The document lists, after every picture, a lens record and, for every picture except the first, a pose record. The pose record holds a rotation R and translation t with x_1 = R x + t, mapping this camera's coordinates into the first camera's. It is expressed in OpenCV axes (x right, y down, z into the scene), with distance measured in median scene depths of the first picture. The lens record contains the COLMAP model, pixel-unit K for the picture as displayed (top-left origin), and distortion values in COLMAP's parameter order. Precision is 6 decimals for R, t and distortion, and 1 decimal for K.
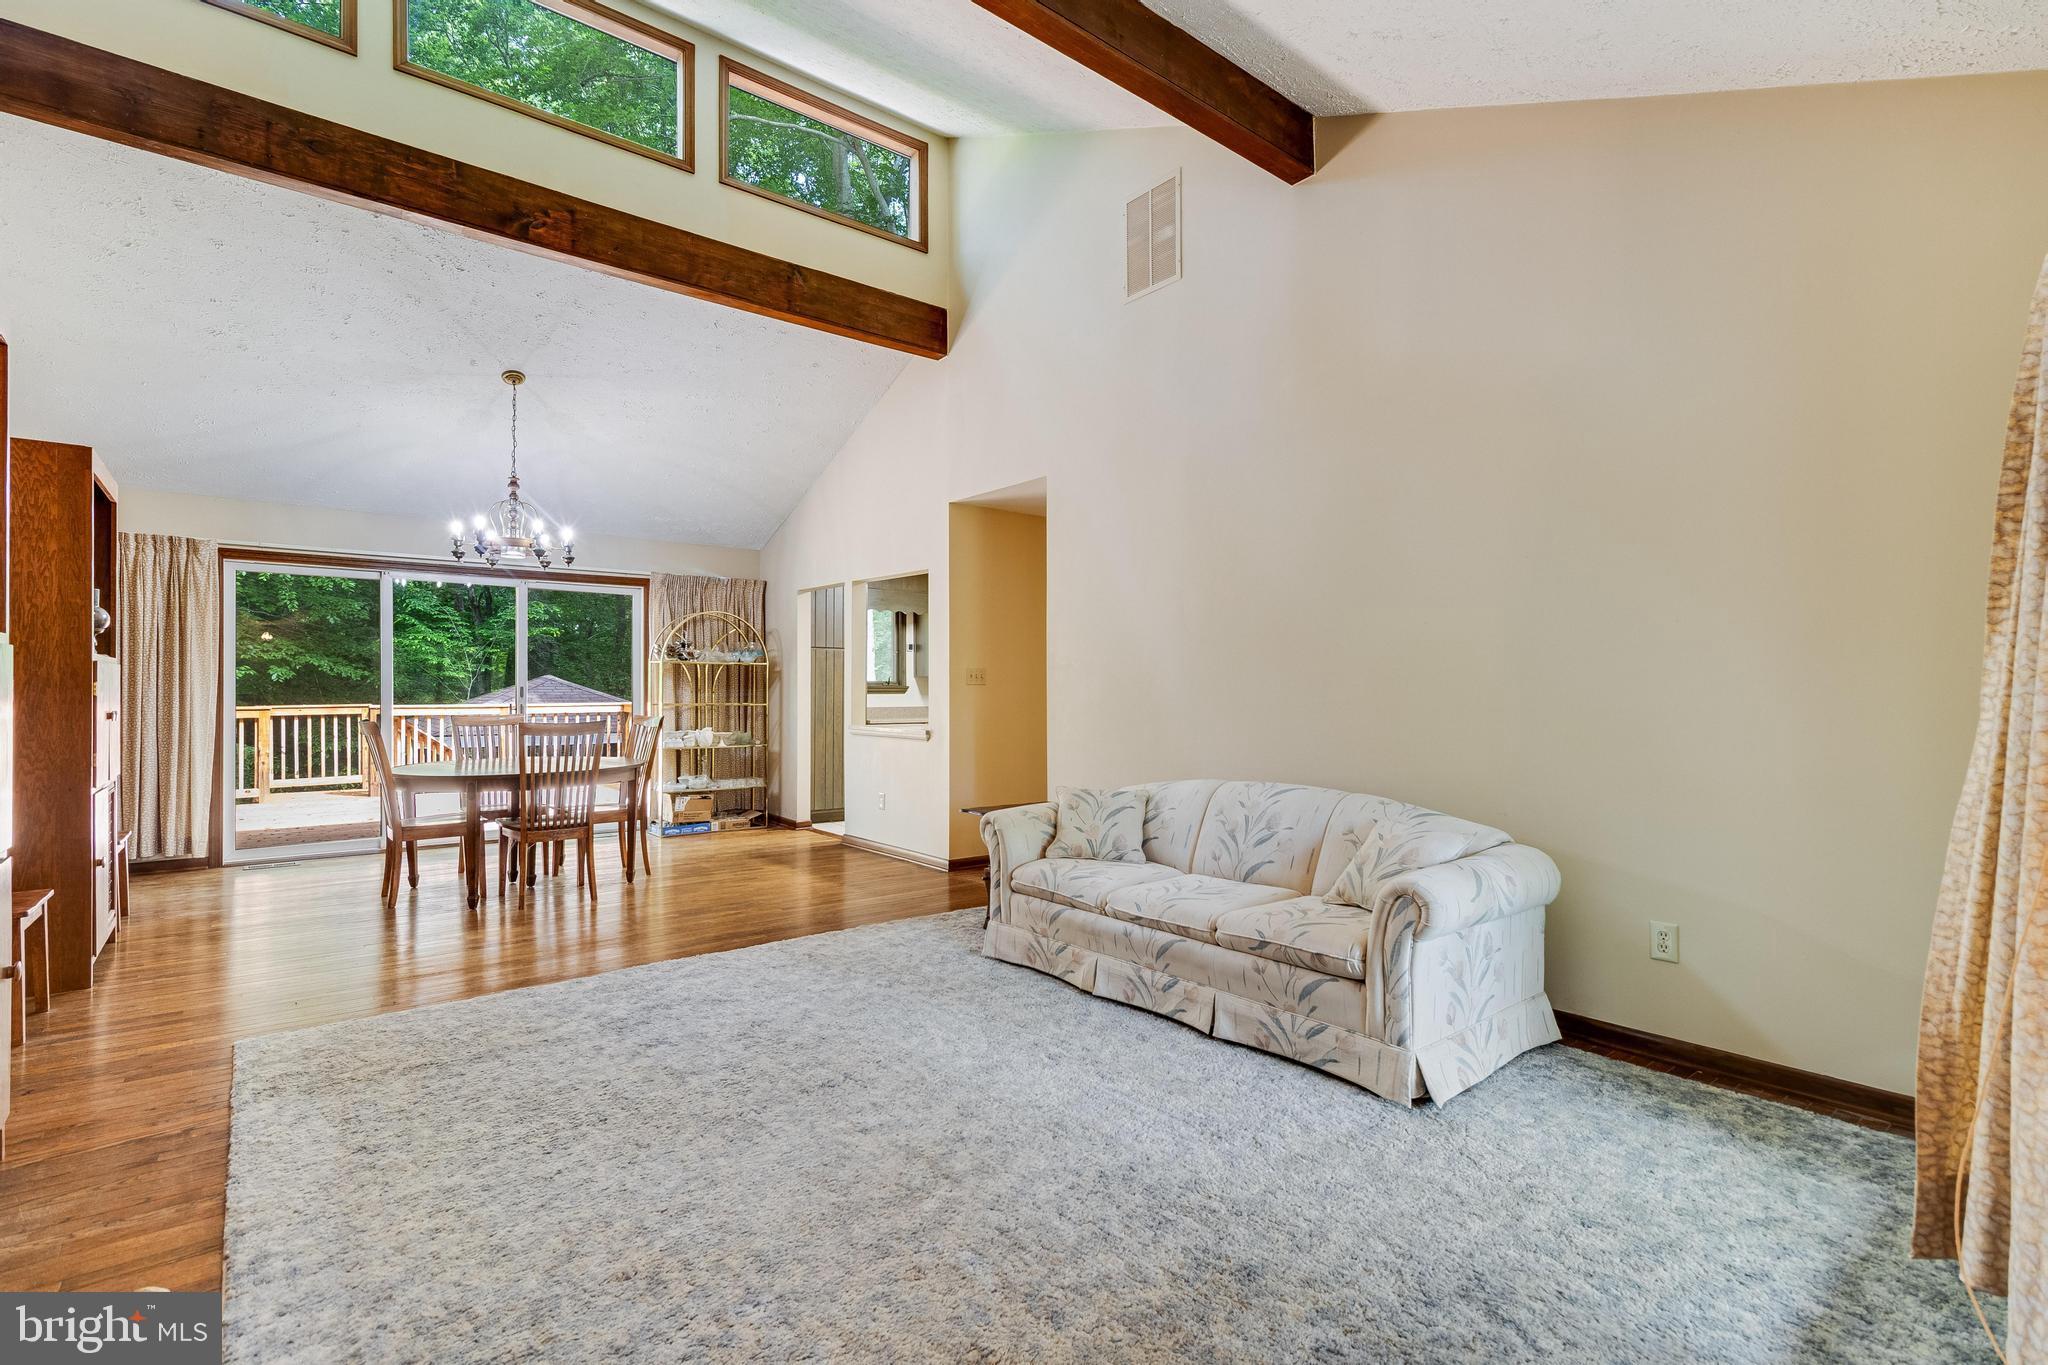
lens RADIAL K [[946.1, 0, 1008.5], [0, 946.1, 690.5], [0, 0, 1]] dist [0.005098, -0.000126]
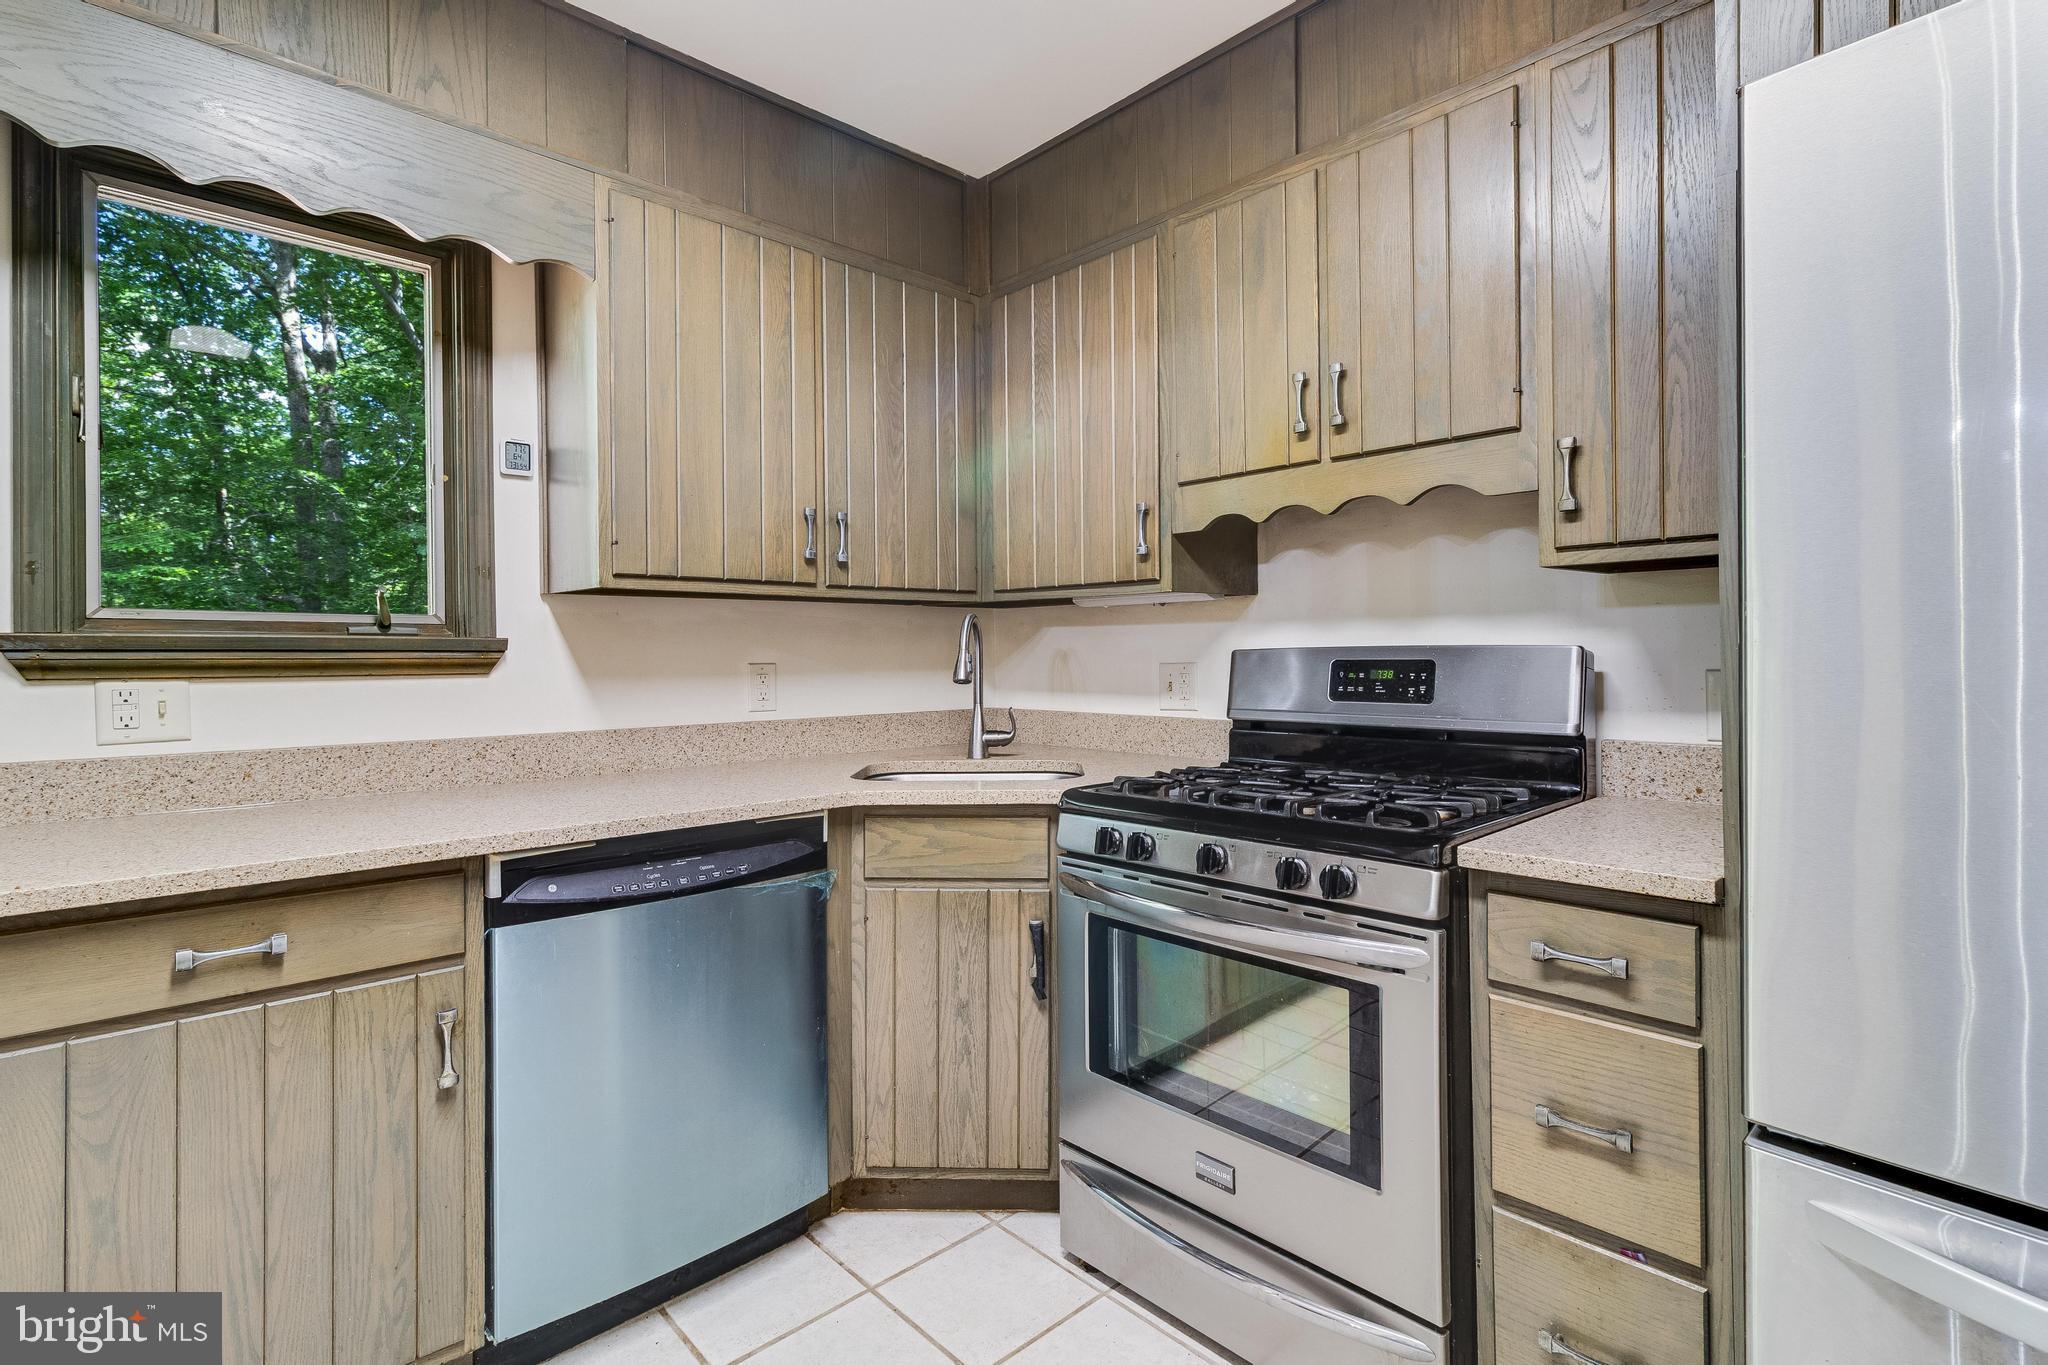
lens RADIAL K [[946.1, 0, 1037.5], [0, 946.1, 663.7], [0, 0, 1]] dist [0.005098, -0.000126]
pose [[0.995963, -0.011137, 0.089072, -0.014724], [0.011378, 0.999933, -0.002206, 0.003836], [-0.089041, 0.003210, 0.996023, 1.155809]]
